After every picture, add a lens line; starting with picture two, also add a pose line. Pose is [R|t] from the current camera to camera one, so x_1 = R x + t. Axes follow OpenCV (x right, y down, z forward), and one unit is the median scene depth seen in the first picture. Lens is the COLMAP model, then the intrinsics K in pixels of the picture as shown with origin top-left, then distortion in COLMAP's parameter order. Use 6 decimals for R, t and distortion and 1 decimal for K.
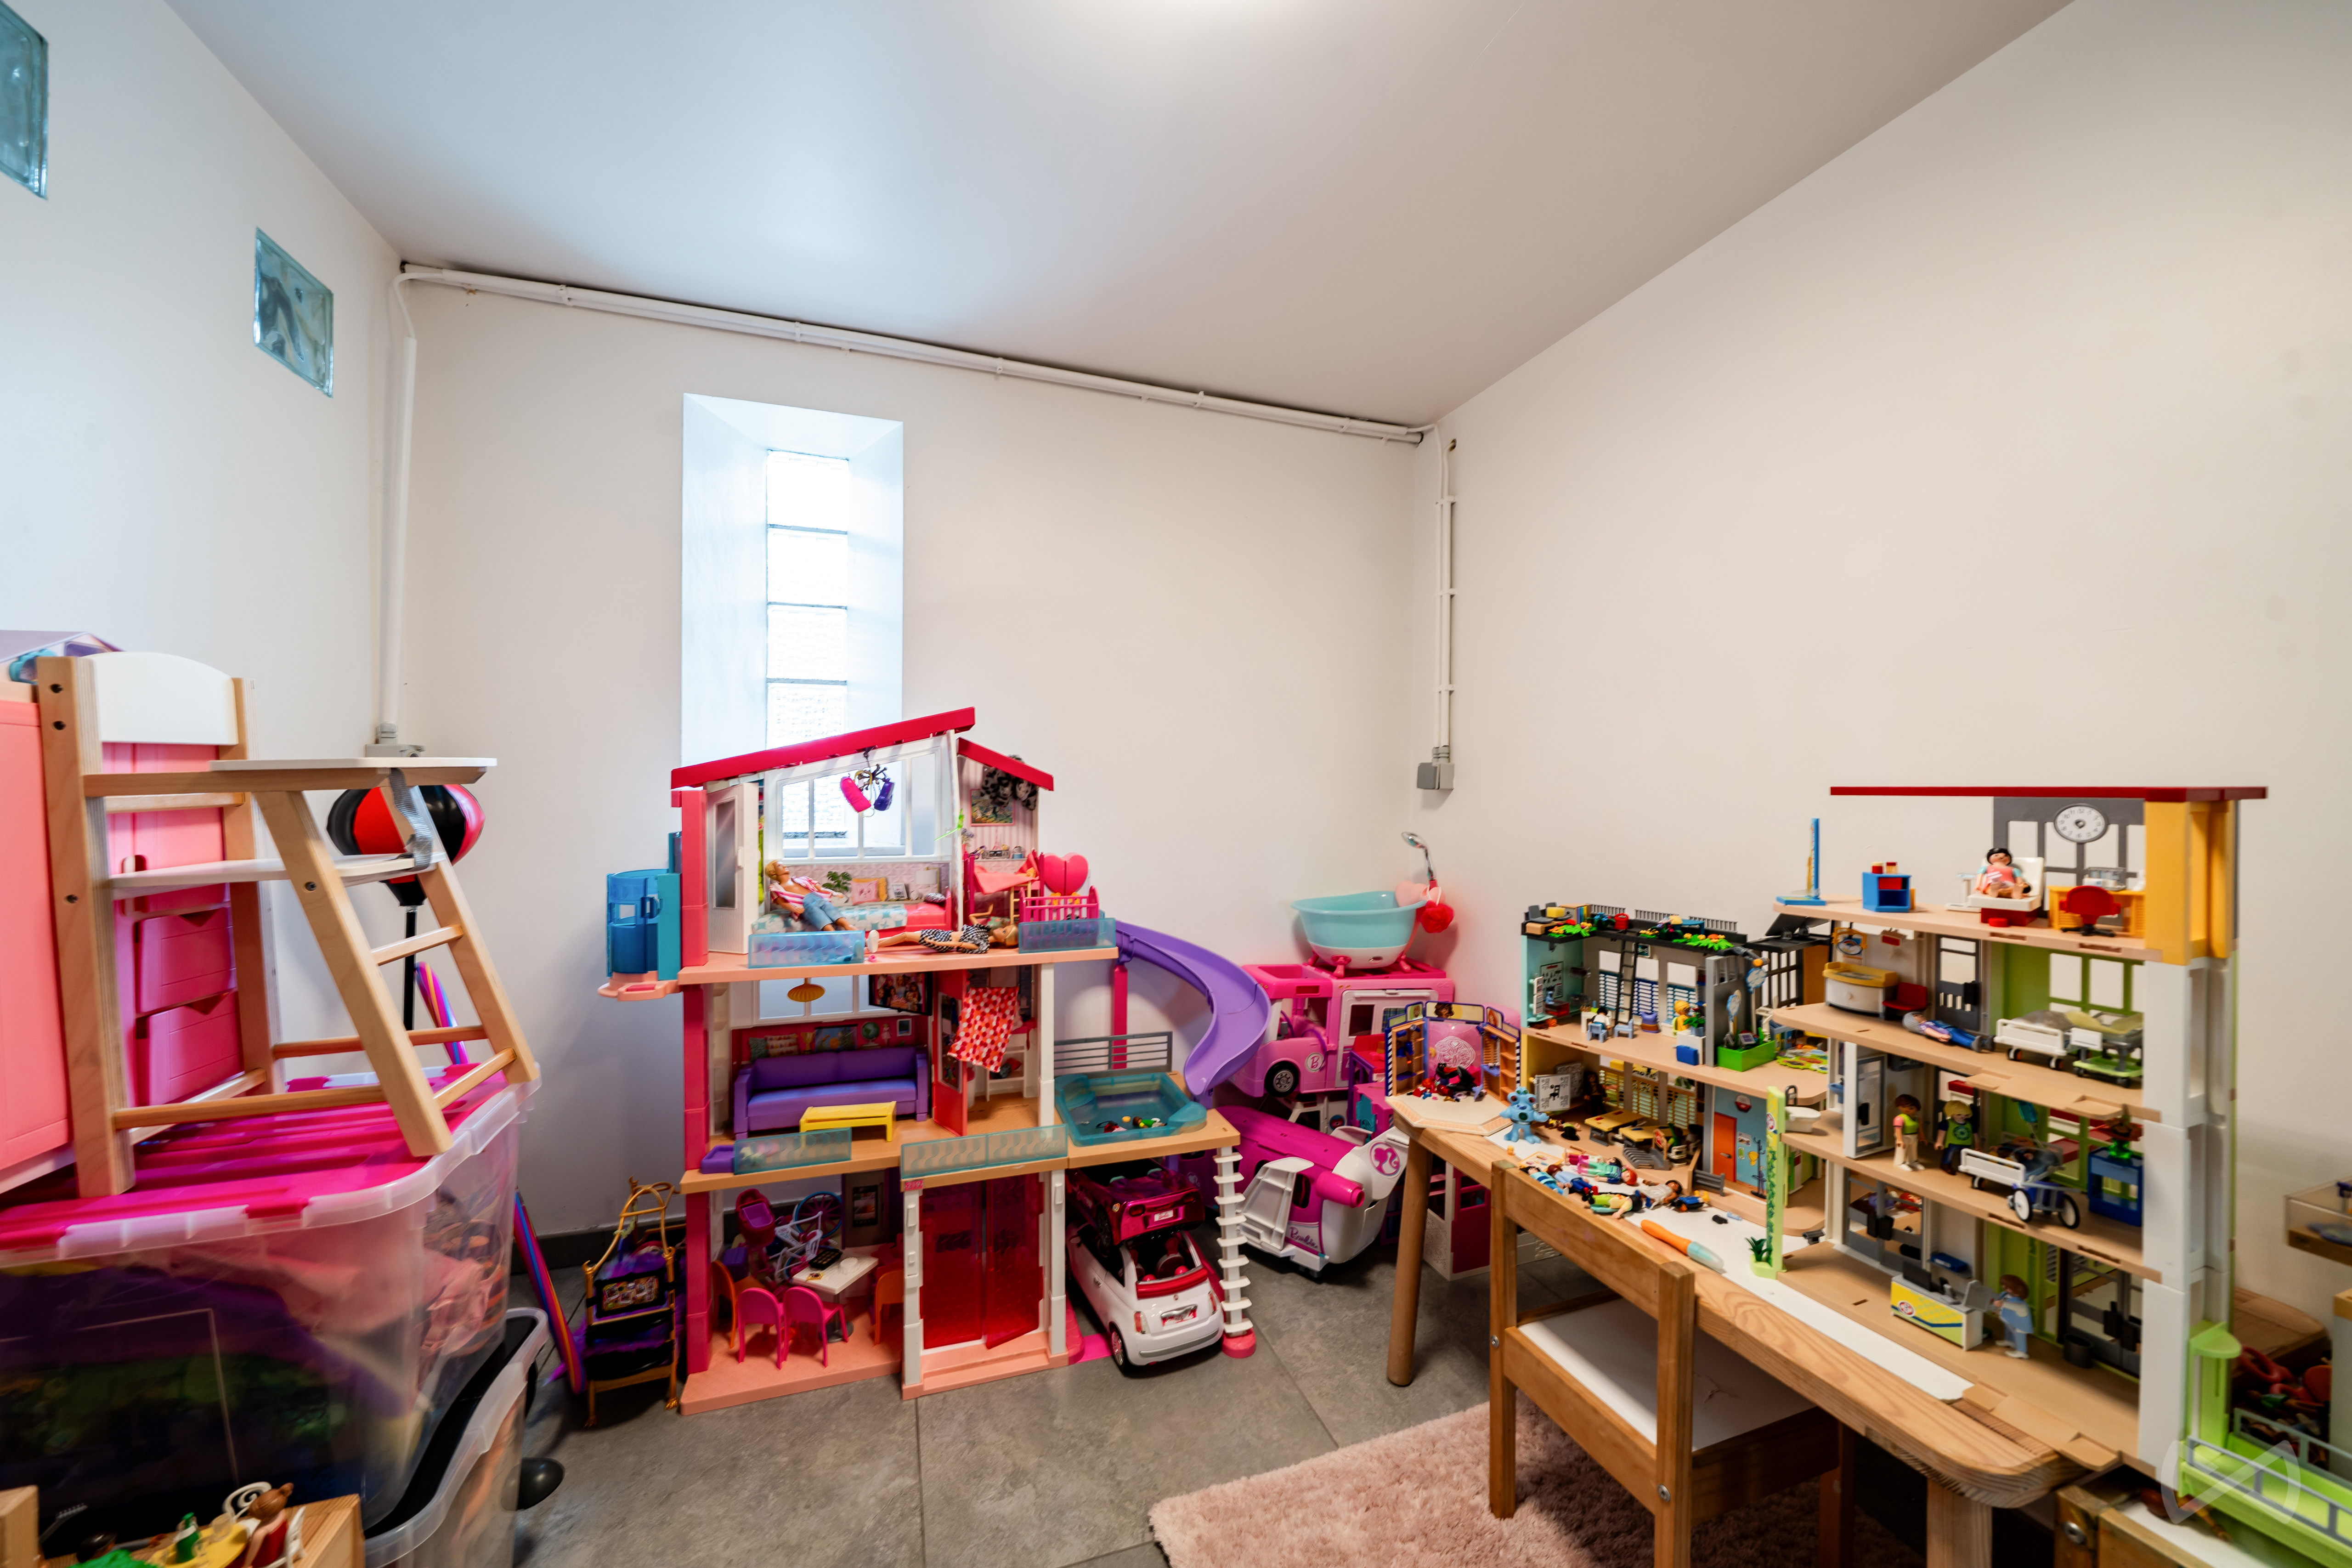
lens RADIAL K [[809.8, 0, 1171.8], [0, 809.8, 786.9], [0, 0, 1]] dist [-0.006251, -0.000324]
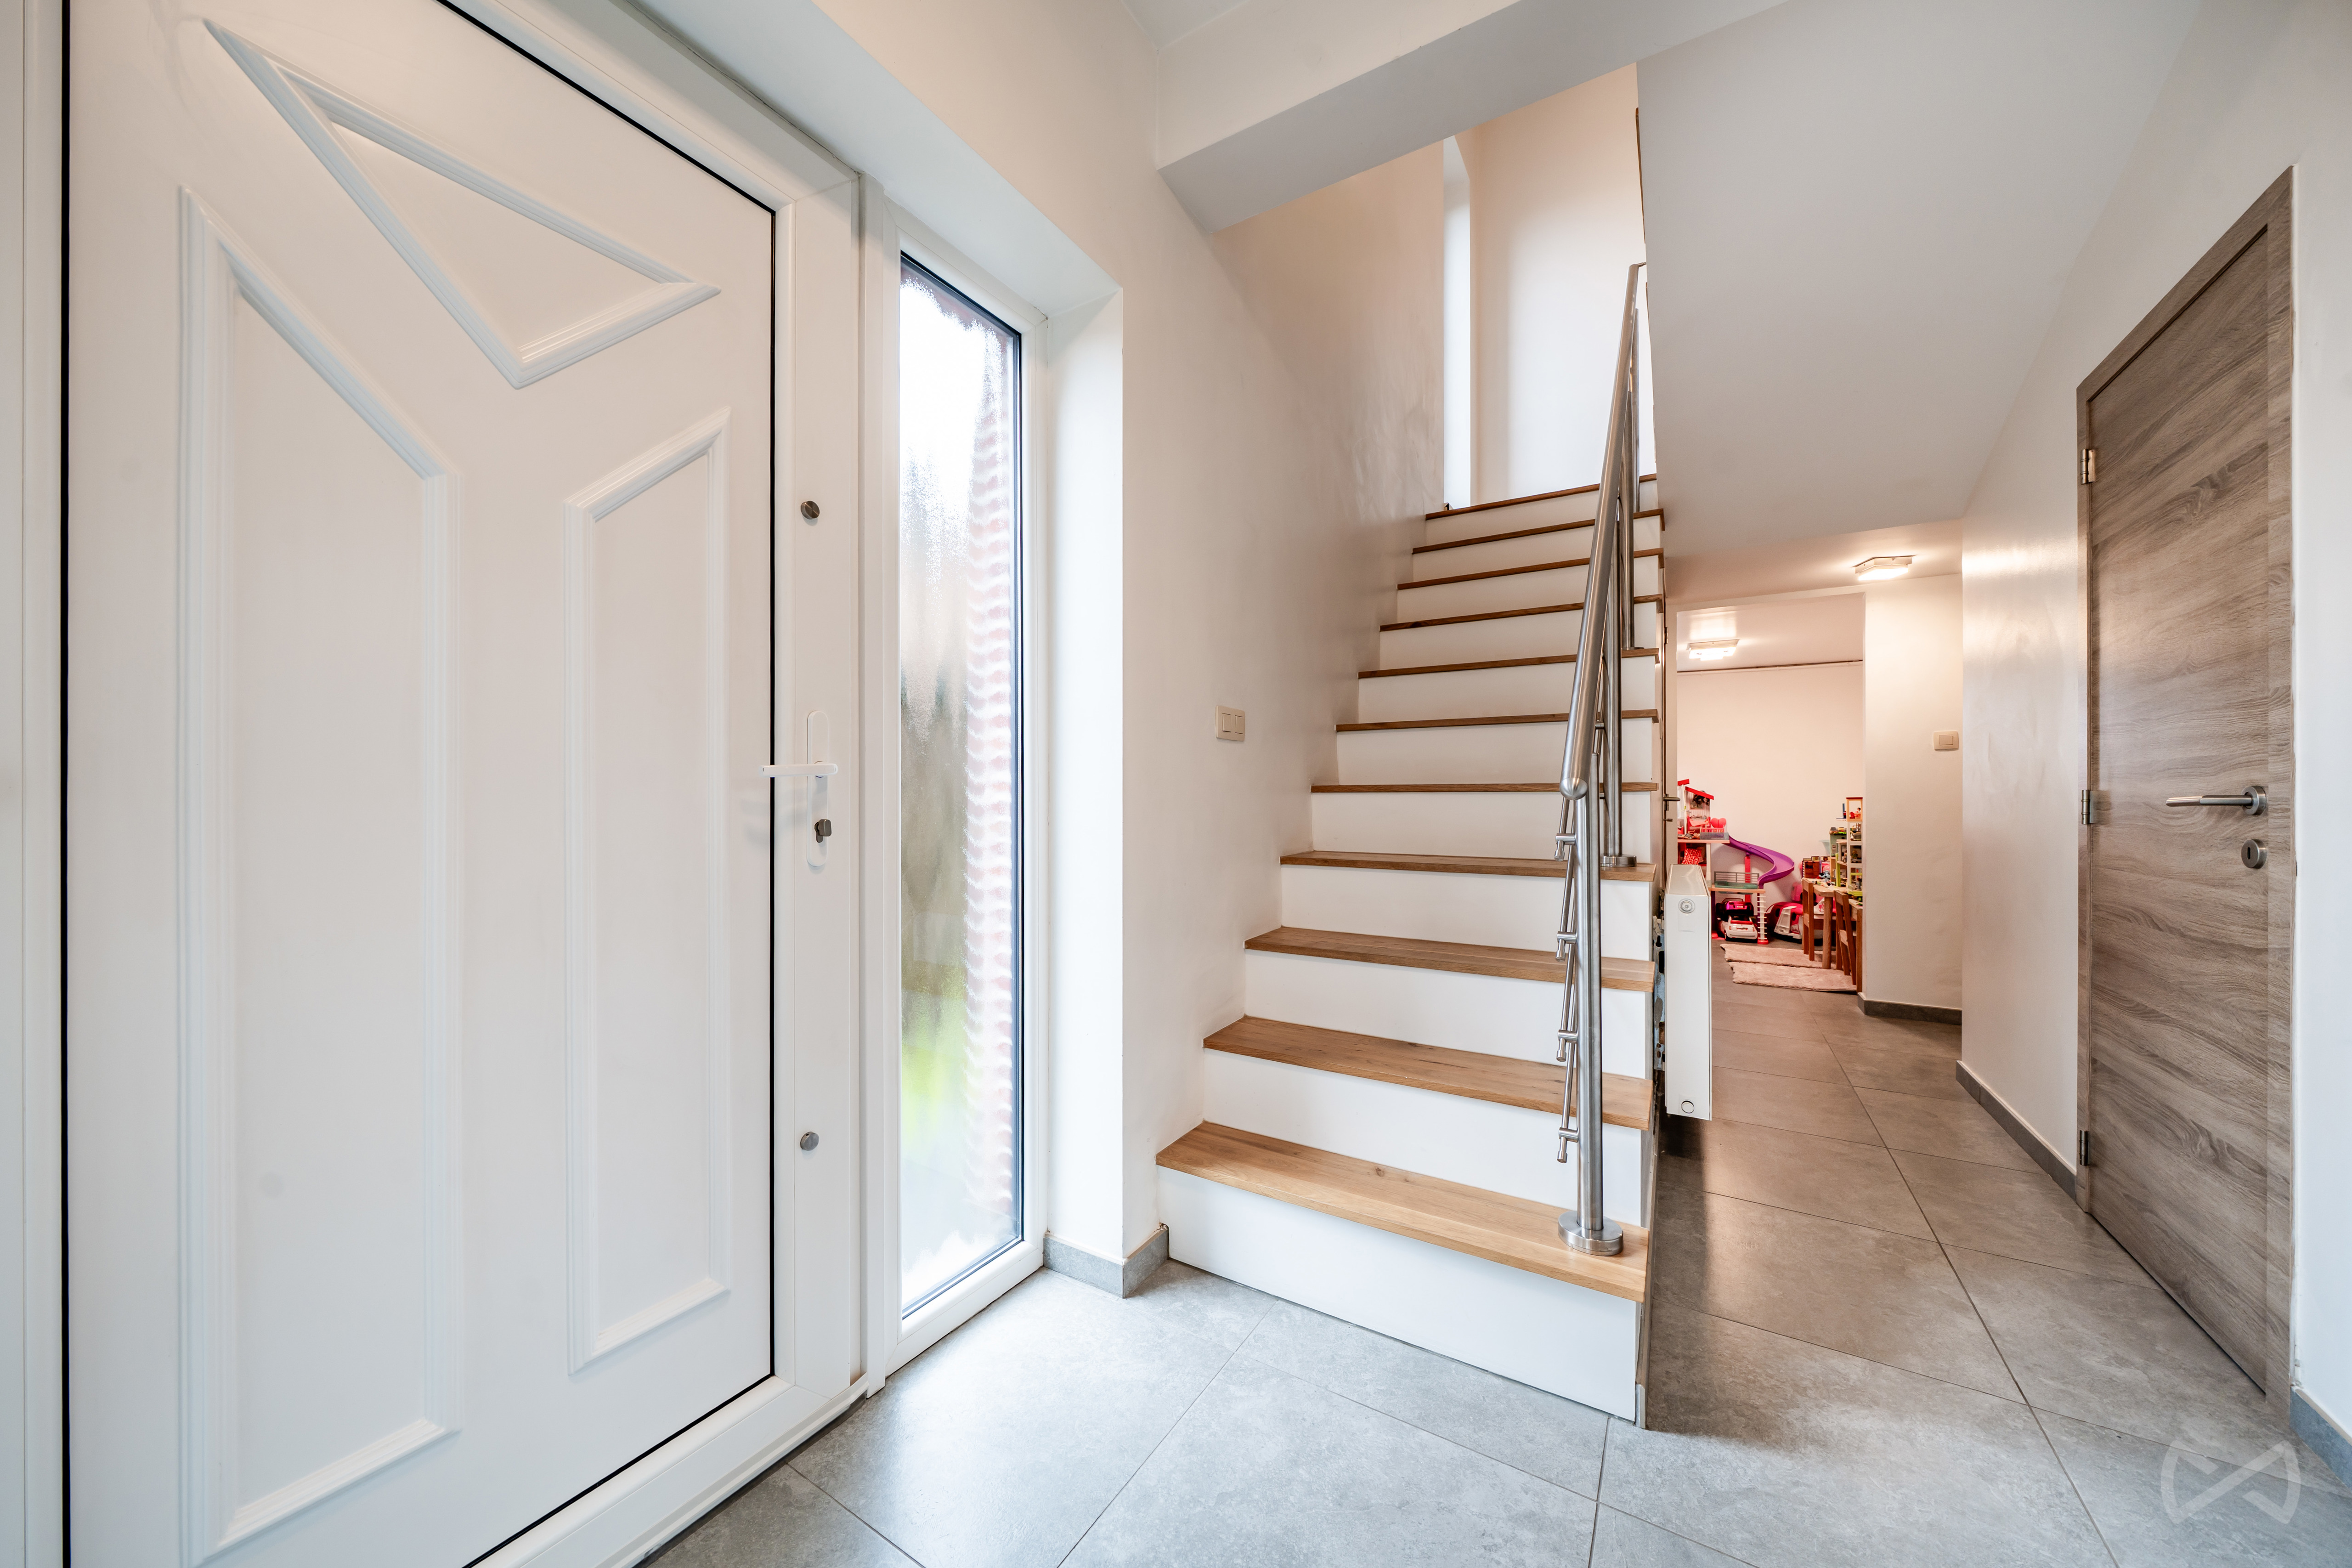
lens RADIAL K [[809.8, 0, 1179.0], [0, 809.8, 792.8], [0, 0, 1]] dist [-0.006251, -0.000324]
pose [[0.631535, 0.000141, -0.775347, 1.180942], [-0.005508, 0.999976, -0.004304, 0.000169], [0.775328, 0.006989, 0.631521, -3.255845]]
